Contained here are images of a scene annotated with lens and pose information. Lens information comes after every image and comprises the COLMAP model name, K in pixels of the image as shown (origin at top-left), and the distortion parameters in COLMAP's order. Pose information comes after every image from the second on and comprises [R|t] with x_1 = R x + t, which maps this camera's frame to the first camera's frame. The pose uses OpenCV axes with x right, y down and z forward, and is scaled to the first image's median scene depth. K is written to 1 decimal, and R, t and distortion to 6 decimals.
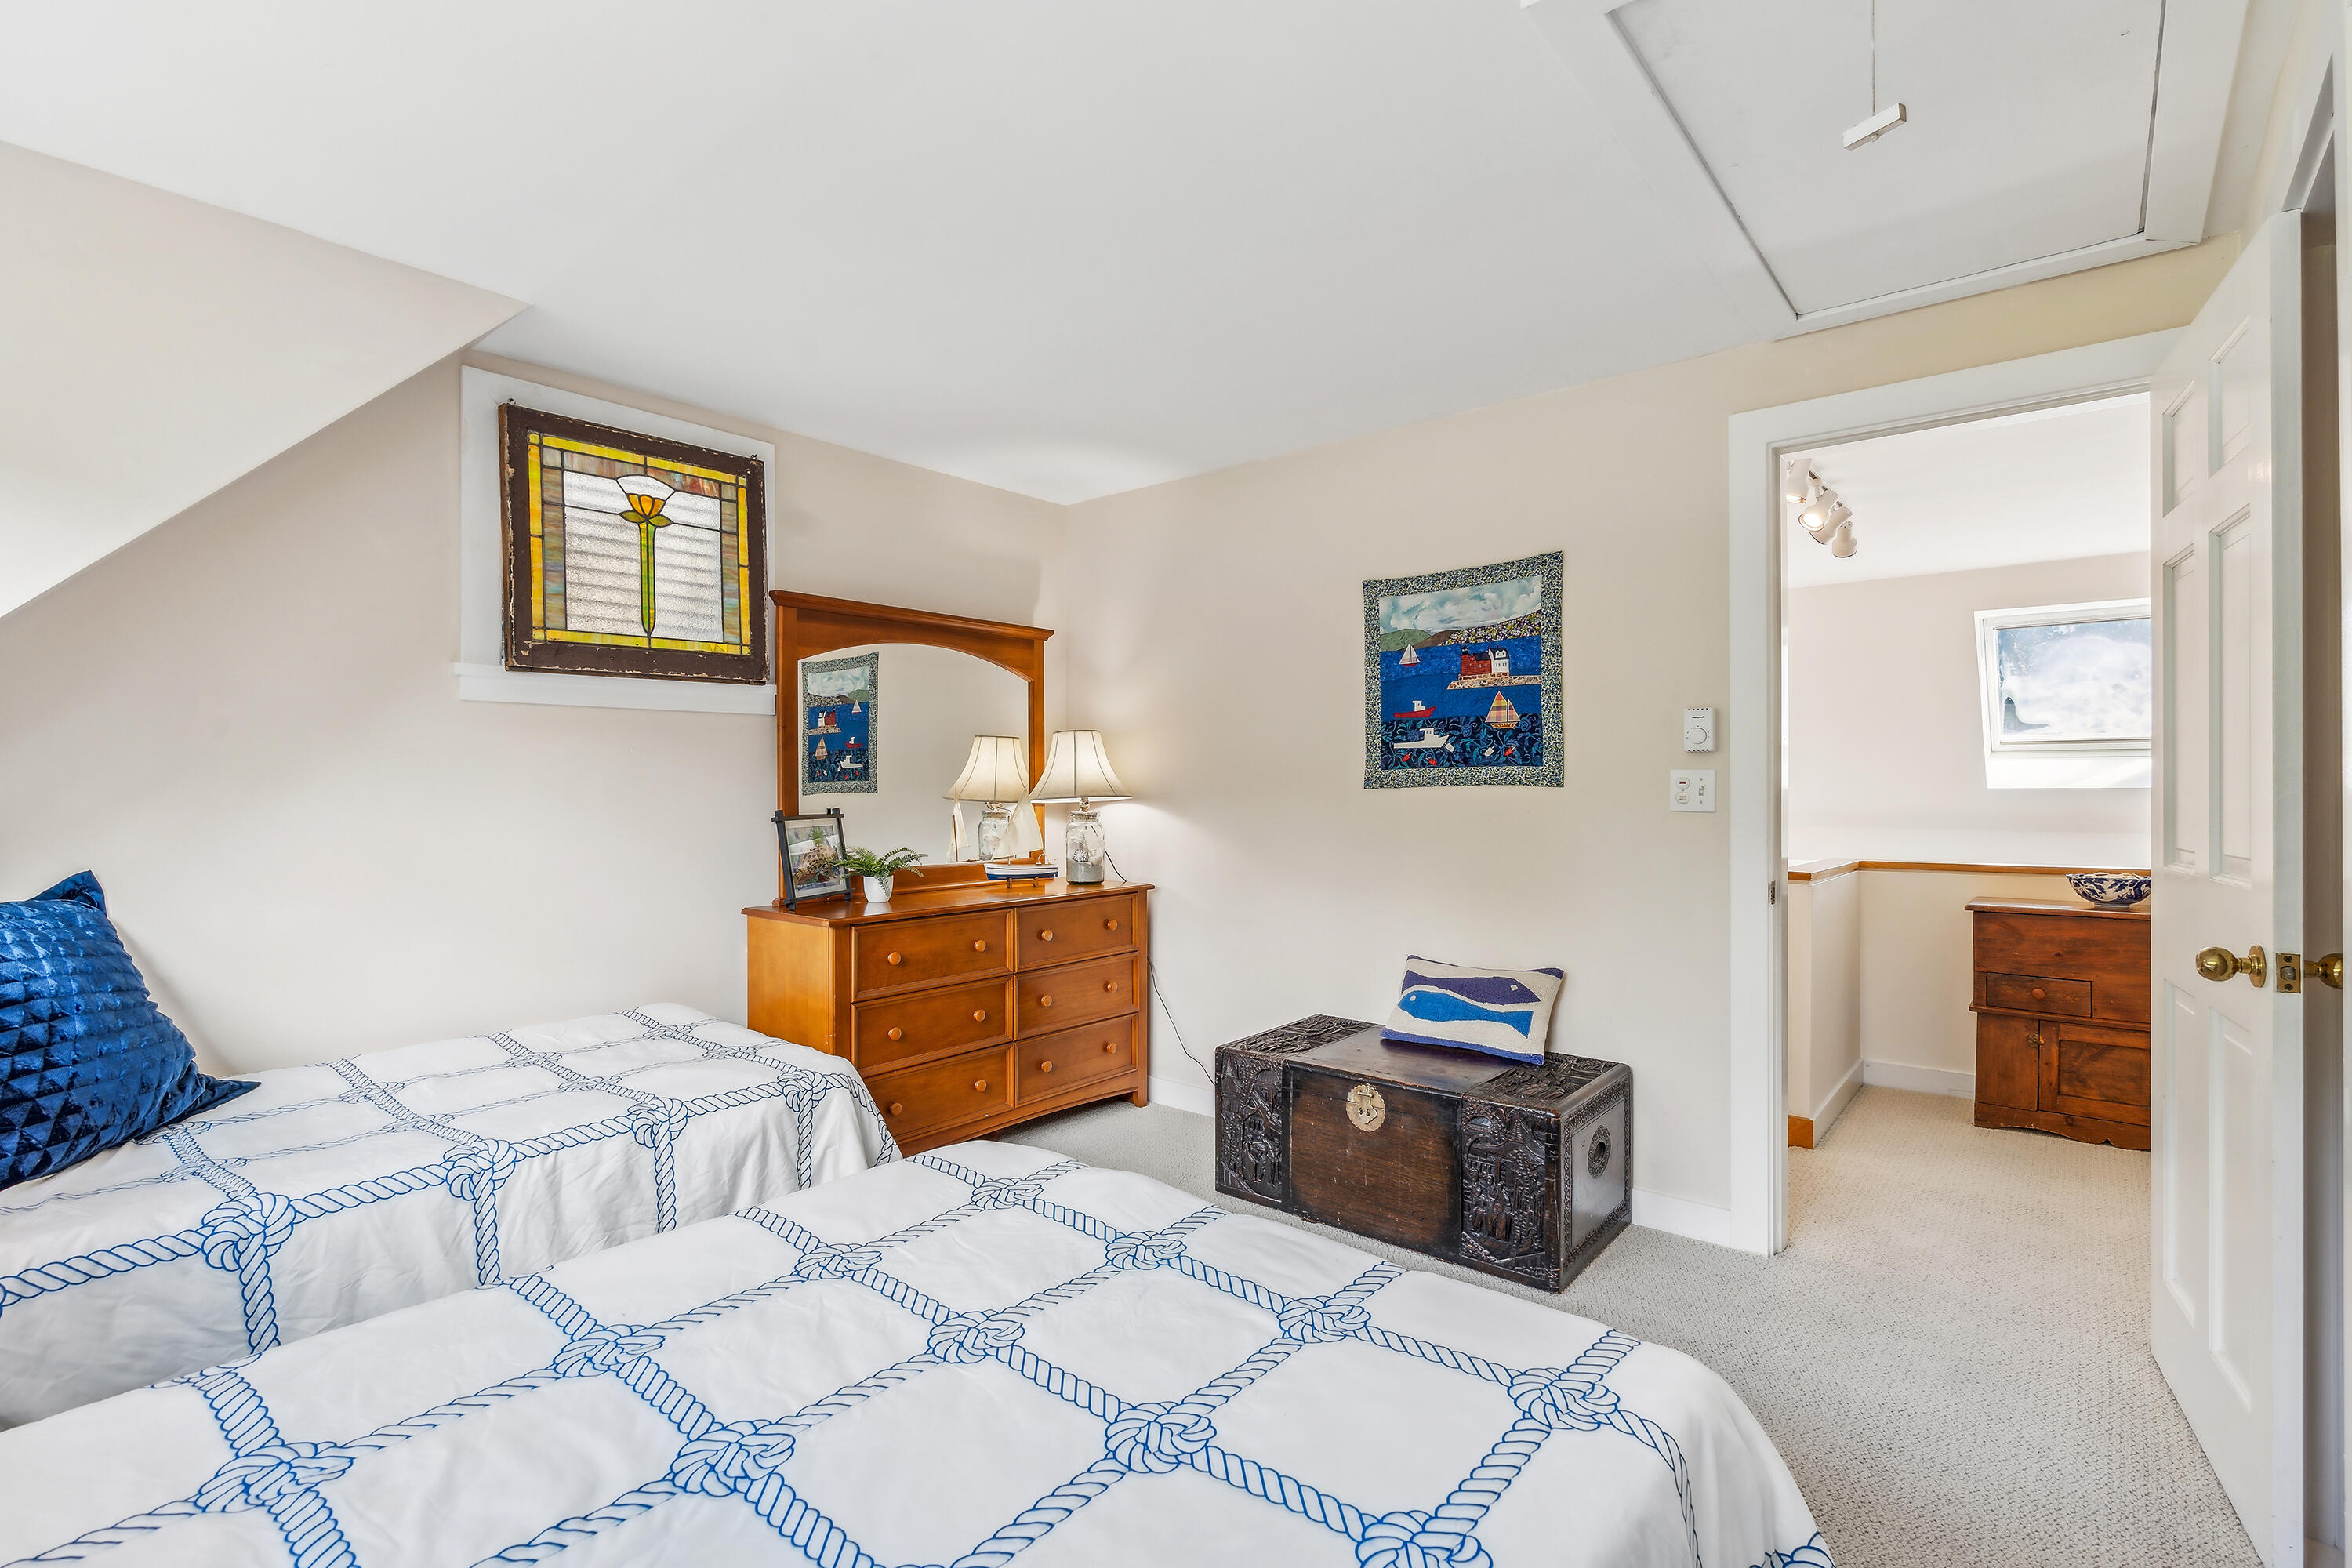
lens RADIAL K [[1081.0, 0, 1184.4], [0, 1081.0, 788.2], [0, 0, 1]] dist [-0.008752, 0.001313]
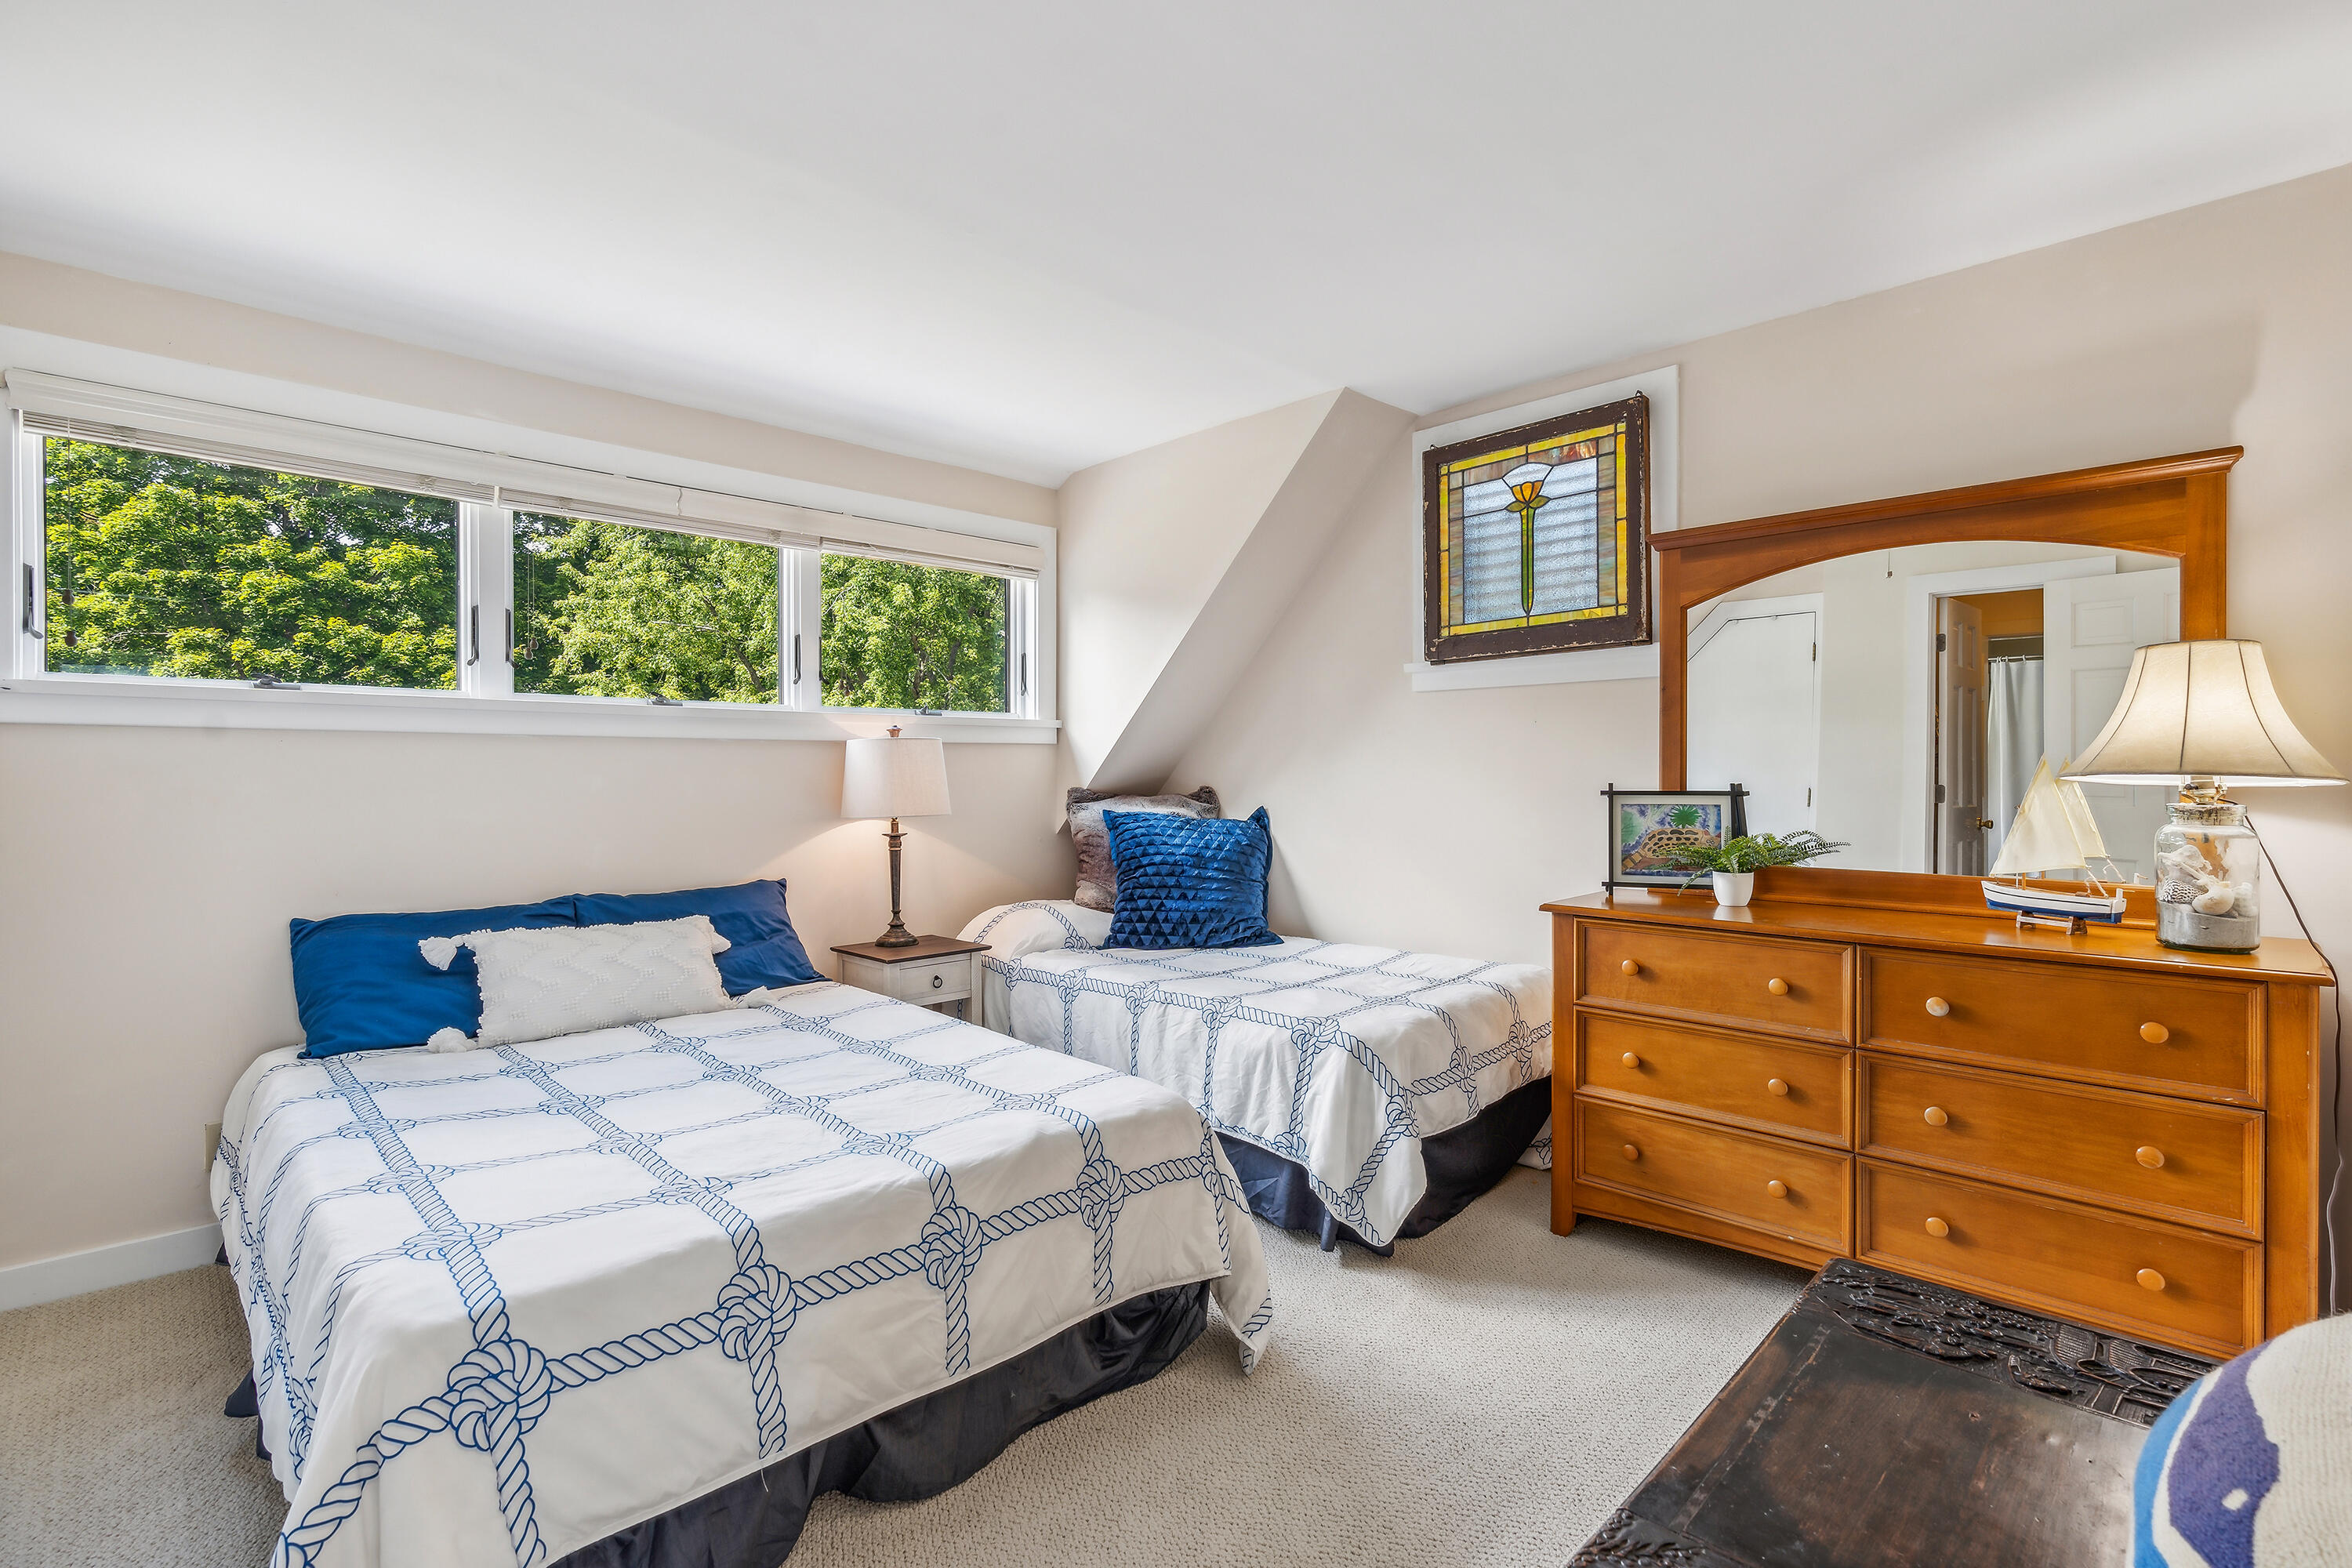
lens RADIAL K [[1081.0, 0, 1184.4], [0, 1081.0, 777.3], [0, 0, 1]] dist [-0.008752, 0.001313]
pose [[-0.096881, 0.009564, -0.995250, 0.575472], [-0.003630, 0.999944, 0.009962, 0.007878], [0.995289, 0.004578, -0.096840, 0.753402]]
